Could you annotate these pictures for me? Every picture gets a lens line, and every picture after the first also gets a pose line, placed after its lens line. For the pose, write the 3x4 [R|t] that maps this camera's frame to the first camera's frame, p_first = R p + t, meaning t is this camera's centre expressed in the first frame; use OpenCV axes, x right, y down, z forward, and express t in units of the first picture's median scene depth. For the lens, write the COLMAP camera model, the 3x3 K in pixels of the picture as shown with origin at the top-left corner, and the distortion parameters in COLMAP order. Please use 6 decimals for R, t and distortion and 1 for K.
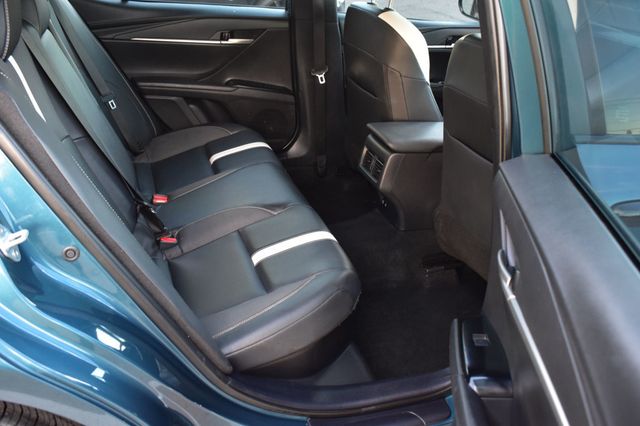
lens RADIAL K [[604.9, 0, 321.3], [0, 604.9, 213.9], [0, 0, 1]] dist [-0.068764, 0.000000]
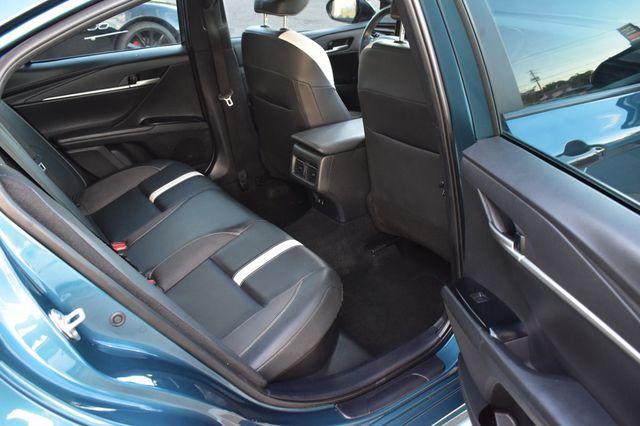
lens RADIAL K [[571.2, 0, 317.5], [0, 571.2, 211.3], [0, 0, 1]] dist [-0.072323, 0.015911]
pose [[0.951910, -0.229364, 0.203122, -0.117810], [0.227846, 0.973199, 0.031156, -0.034200], [-0.204824, 0.016623, 0.978658, -0.026719]]
